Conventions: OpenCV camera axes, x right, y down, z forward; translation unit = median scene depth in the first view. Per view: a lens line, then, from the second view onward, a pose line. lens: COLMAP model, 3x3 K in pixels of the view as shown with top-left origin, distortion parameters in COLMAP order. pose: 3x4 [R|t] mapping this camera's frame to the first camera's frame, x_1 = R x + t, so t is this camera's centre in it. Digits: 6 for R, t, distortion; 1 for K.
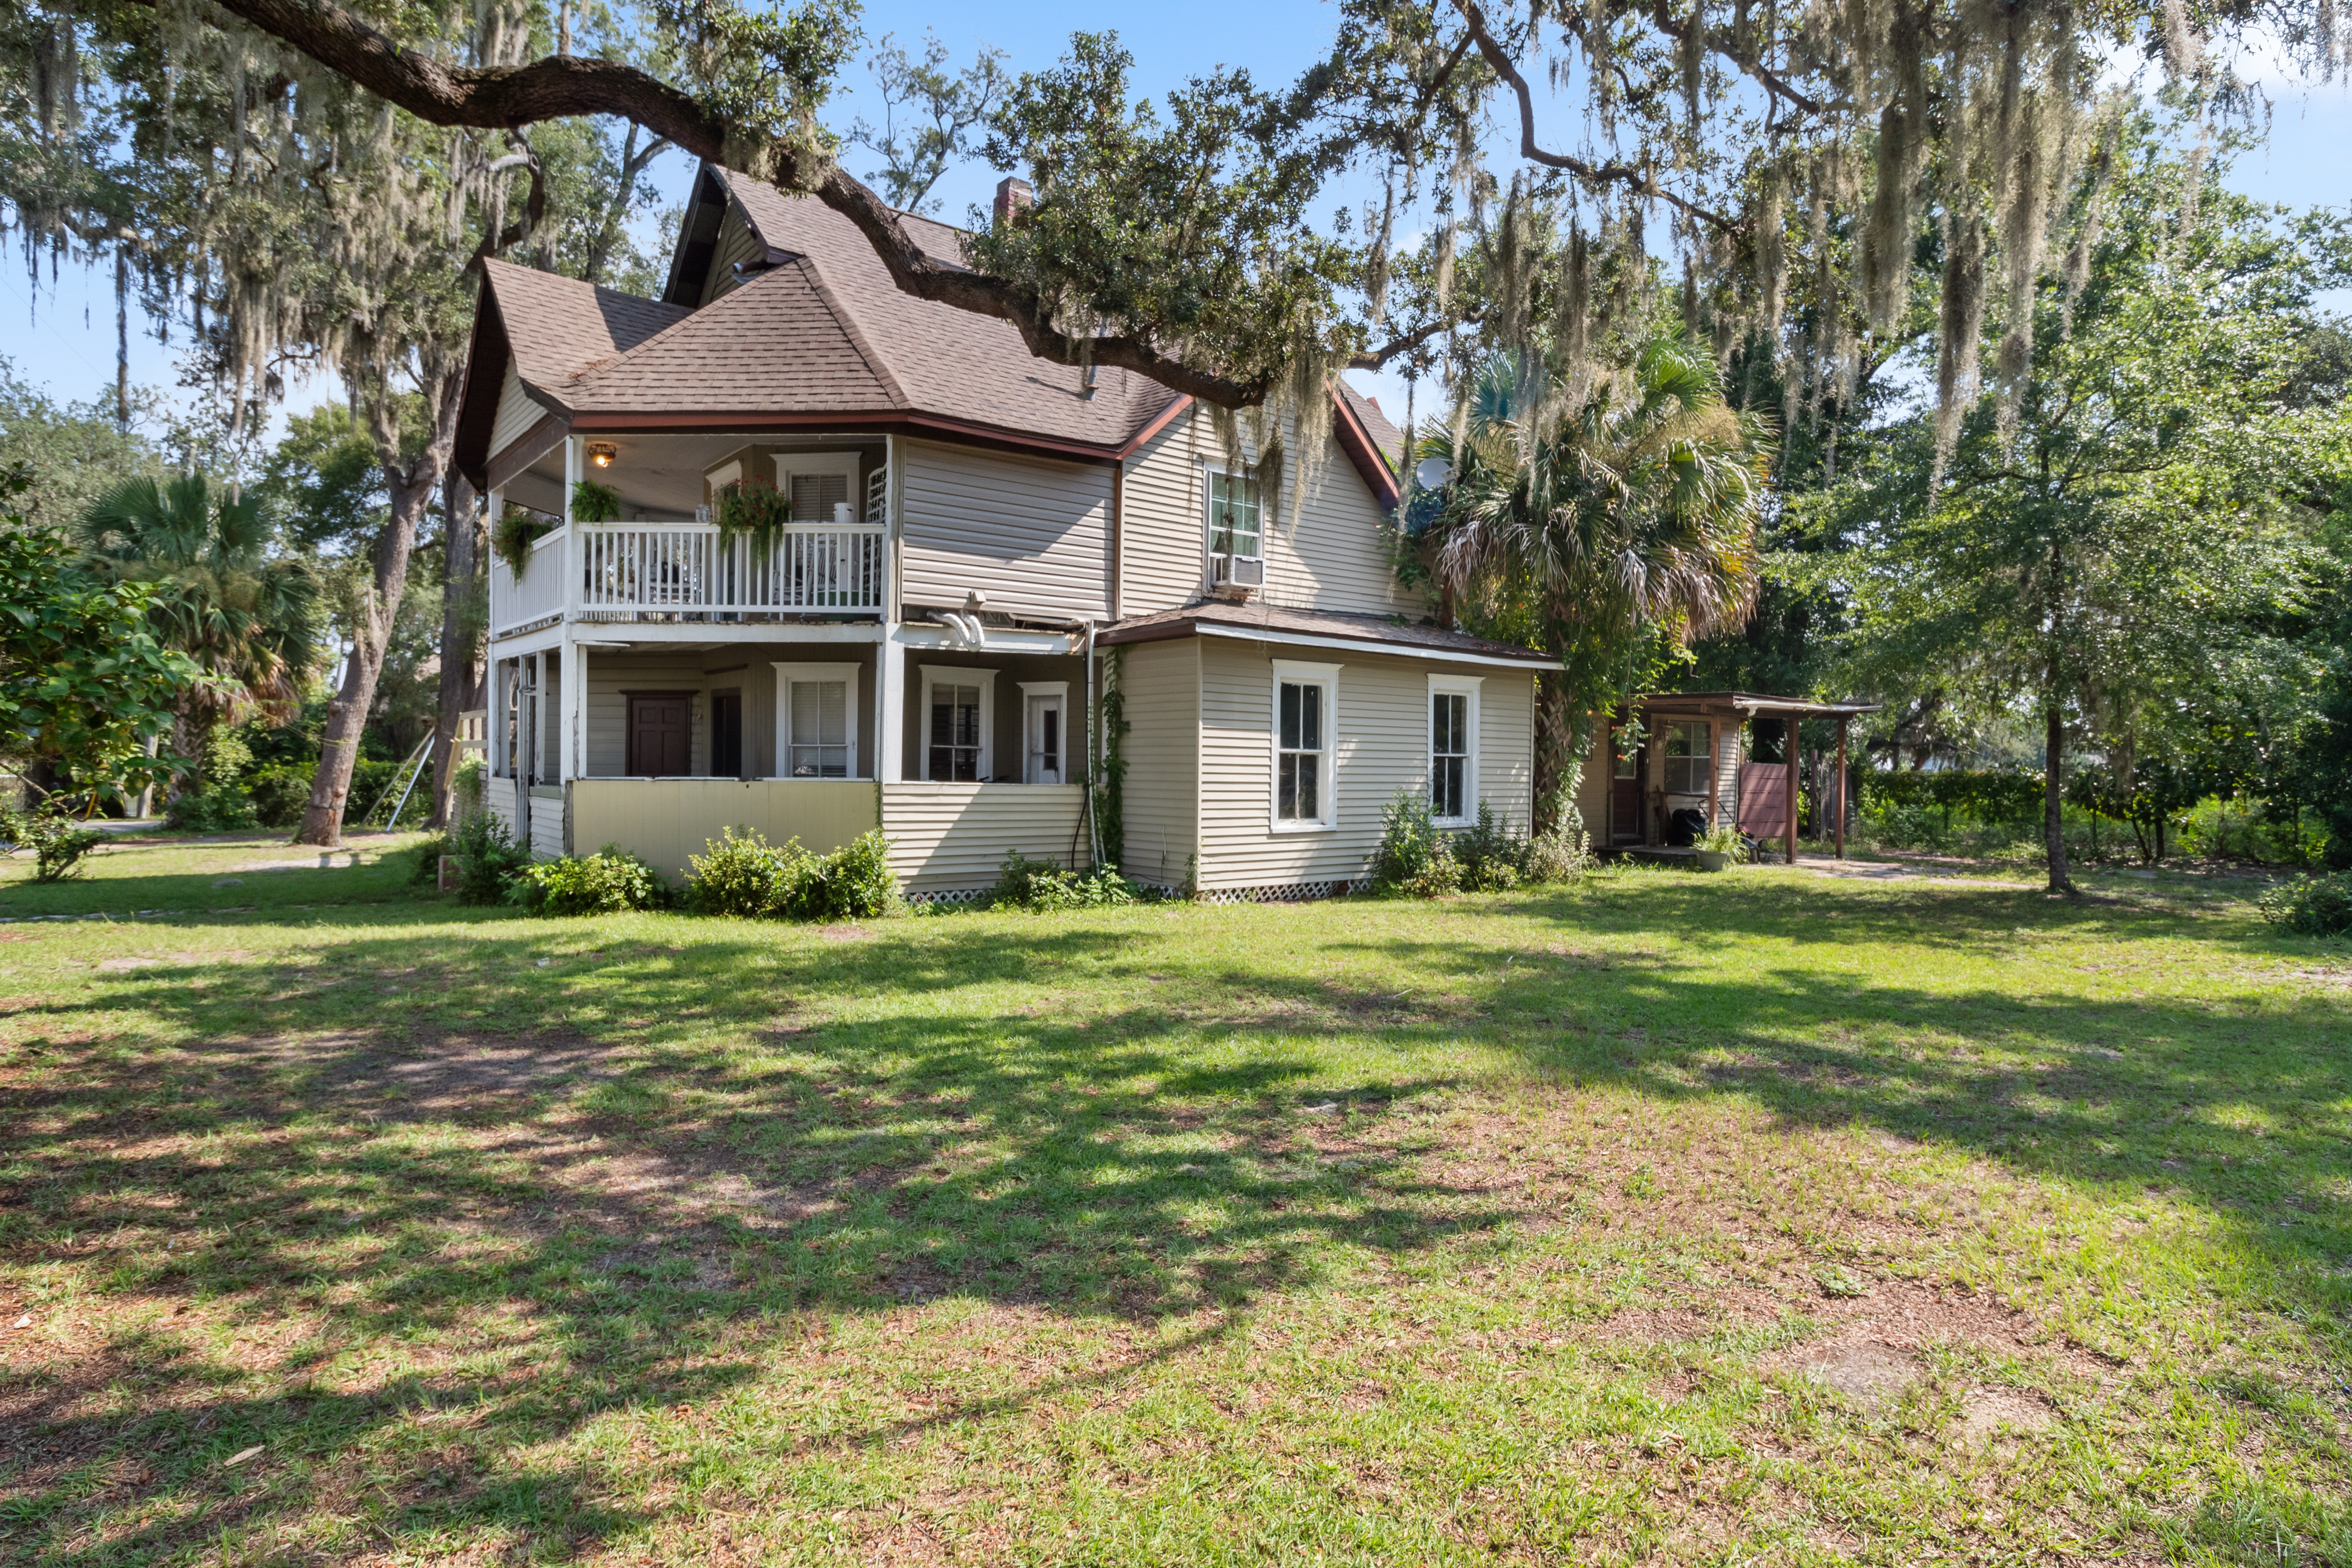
lens RADIAL K [[1299.0, 0, 1176.0], [0, 1299.0, 784.0], [0, 0, 1]] dist [-0.002829, -0.000638]
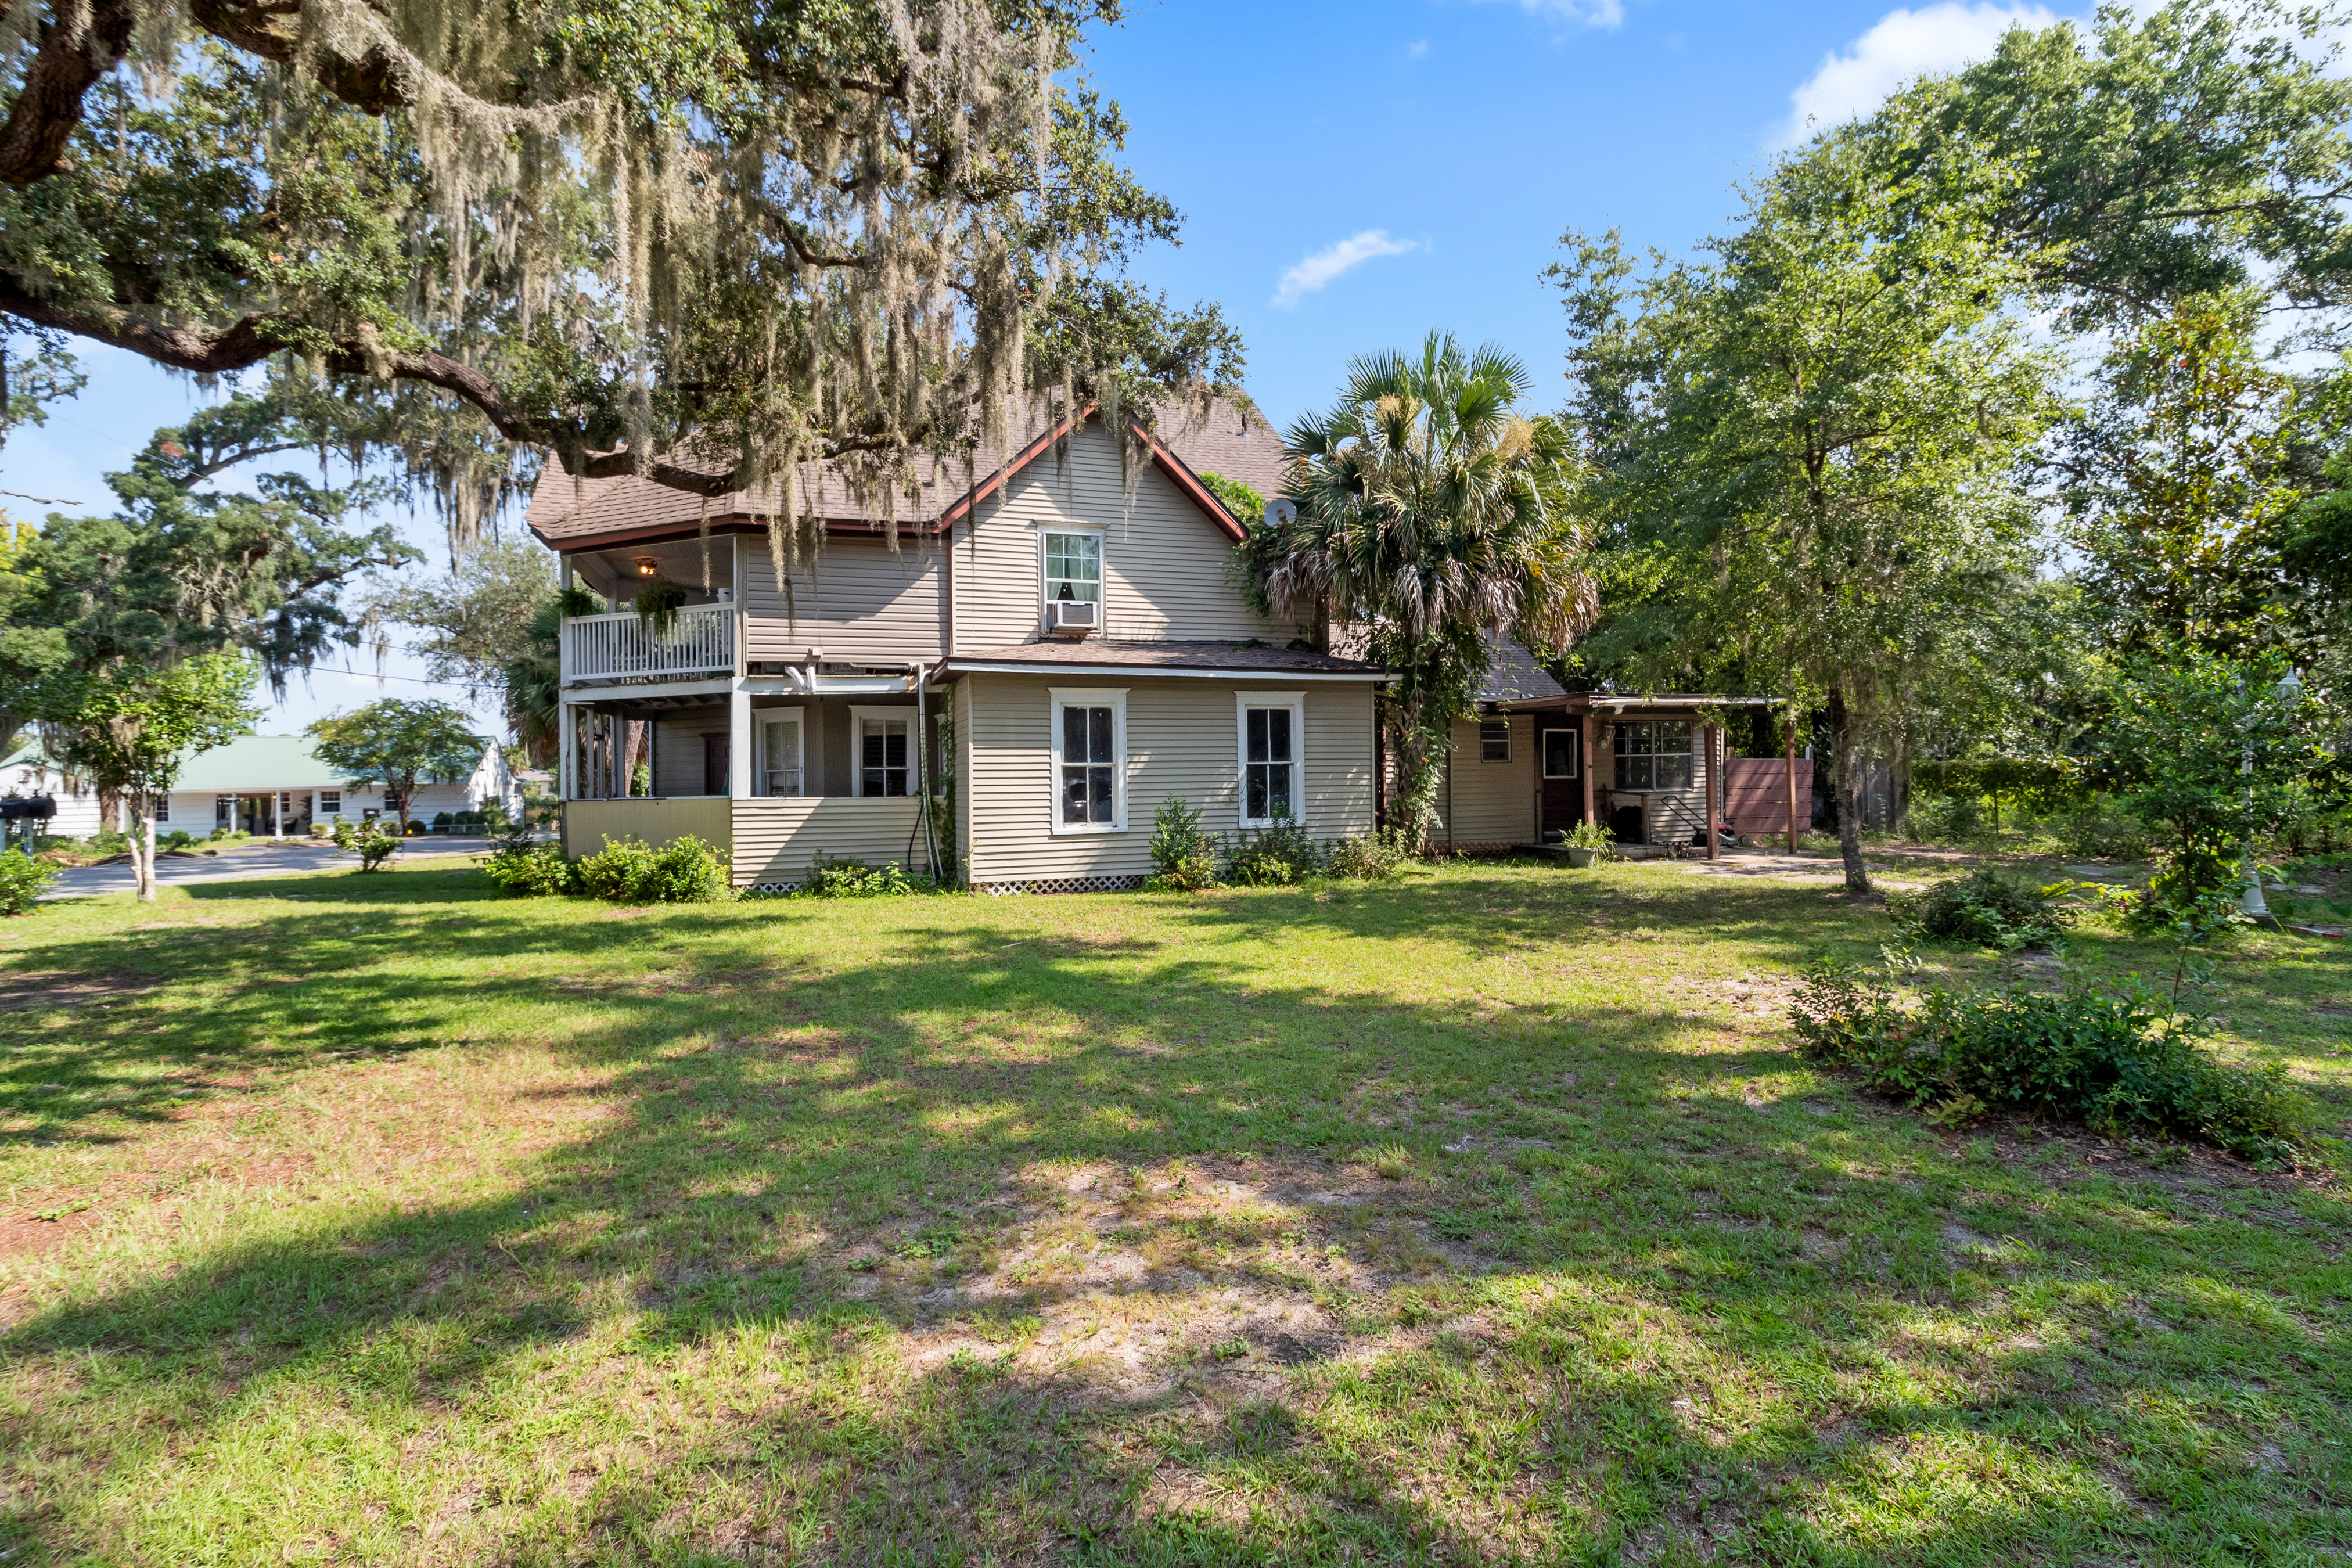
lens RADIAL K [[1089.1, 0, 1194.1], [0, 1089.1, 765.2], [0, 0, 1]] dist [0.002524, 0.000902]
pose [[0.942648, -0.029768, -0.332458, 0.518092], [0.021559, 0.999365, -0.028354, 0.005477], [0.333091, 0.019560, 0.942692, 0.108240]]
